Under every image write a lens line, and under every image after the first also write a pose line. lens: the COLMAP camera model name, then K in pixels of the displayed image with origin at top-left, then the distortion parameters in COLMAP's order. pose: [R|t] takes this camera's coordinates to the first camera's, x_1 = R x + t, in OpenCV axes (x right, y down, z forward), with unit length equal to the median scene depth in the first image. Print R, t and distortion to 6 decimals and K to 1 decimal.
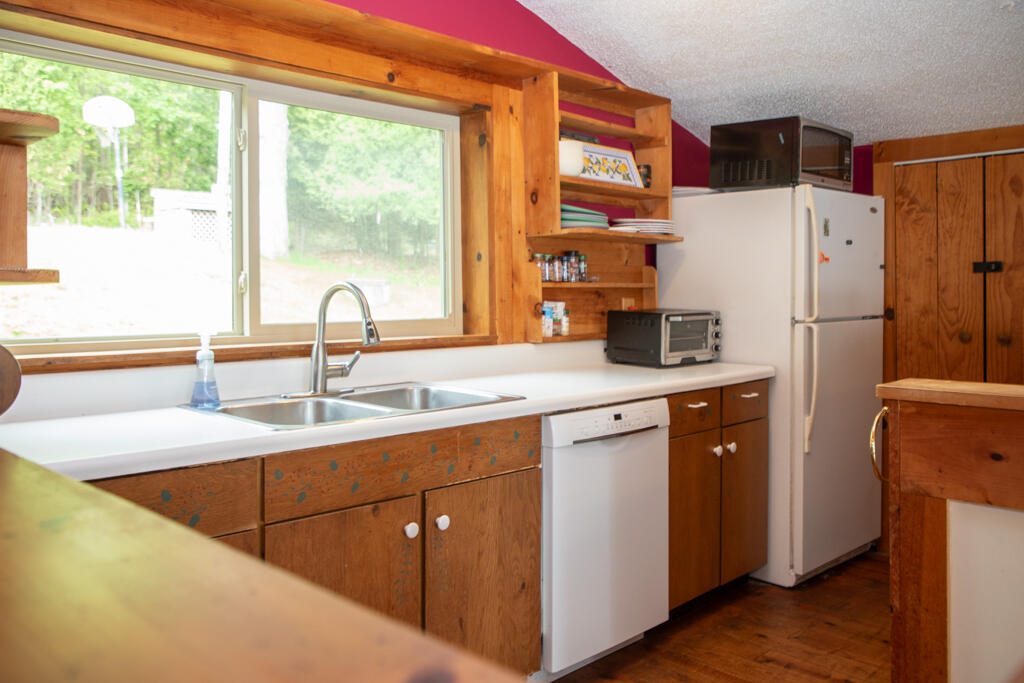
lens RADIAL K [[870.1, 0, 513.4], [0, 870.1, 286.4], [0, 0, 1]] dist [-0.038973, 0.002063]
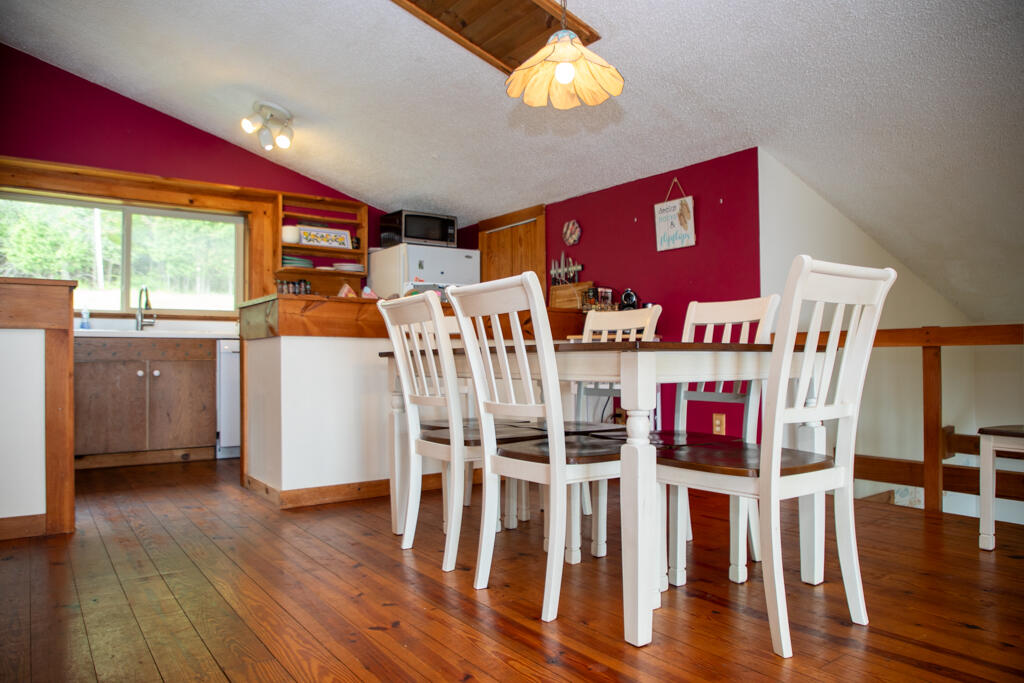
lens RADIAL K [[703.0, 0, 512.0], [0, 703.0, 341.5], [0, 0, 1]] dist [-0.060325, 0.006592]
pose [[0.984803, -0.003426, -0.173639, 0.862923], [0.000490, 0.999856, -0.016946, 0.138066], [0.173672, 0.016603, 0.984664, -0.559070]]
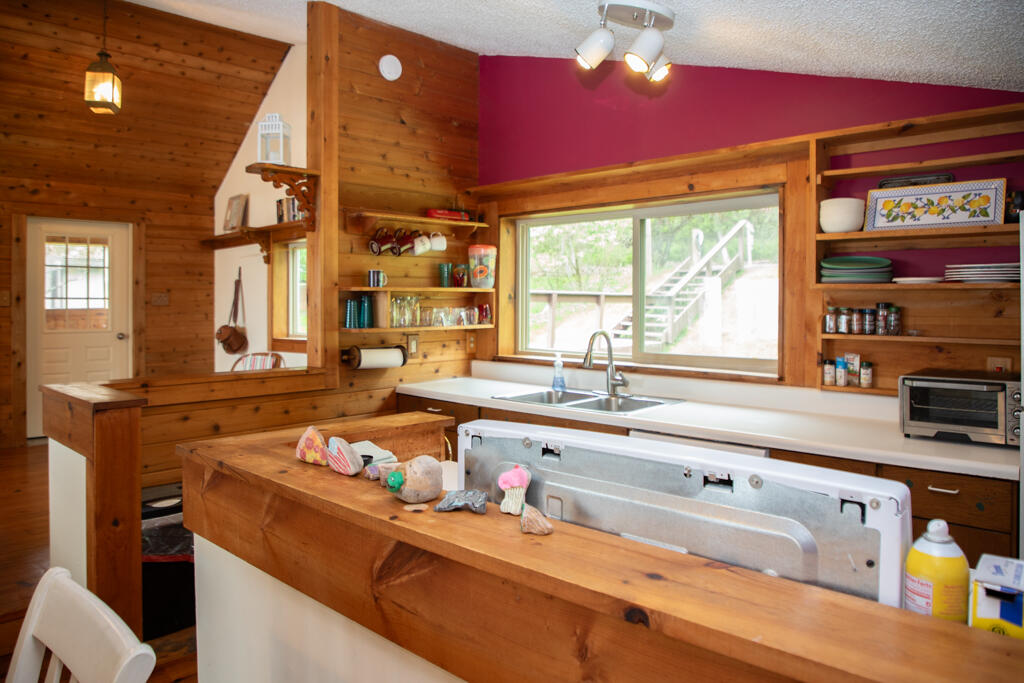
lens RADIAL K [[710.9, 0, 513.4], [0, 710.9, 309.3], [0, 0, 1]] dist [-0.026256, 0.003319]
pose [[0.004519, 0.008282, -0.999955, 0.878390], [0.000413, 0.999966, 0.008284, -0.041239], [0.999990, -0.000451, 0.004516, 0.592780]]
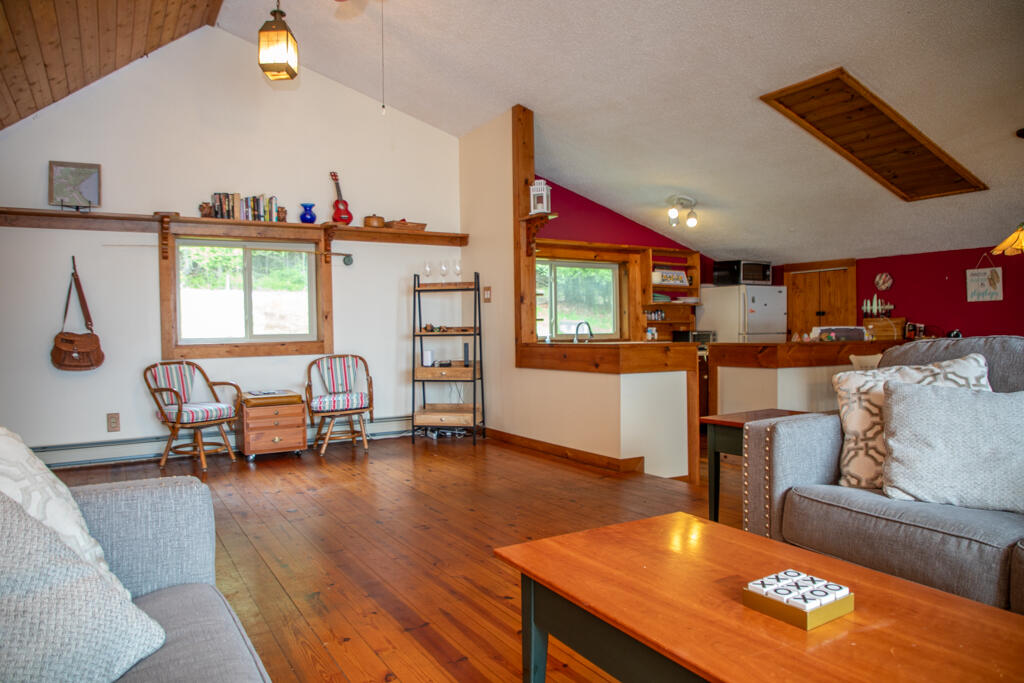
lens RADIAL K [[703.0, 0, 512.0], [0, 703.0, 341.5], [0, 0, 1]] dist [-0.060325, 0.006592]
pose [[0.970363, -0.000874, -0.241650, 0.156602], [0.005921, 0.999779, 0.020157, 0.014651], [0.241580, -0.020990, 0.970154, -1.345222]]
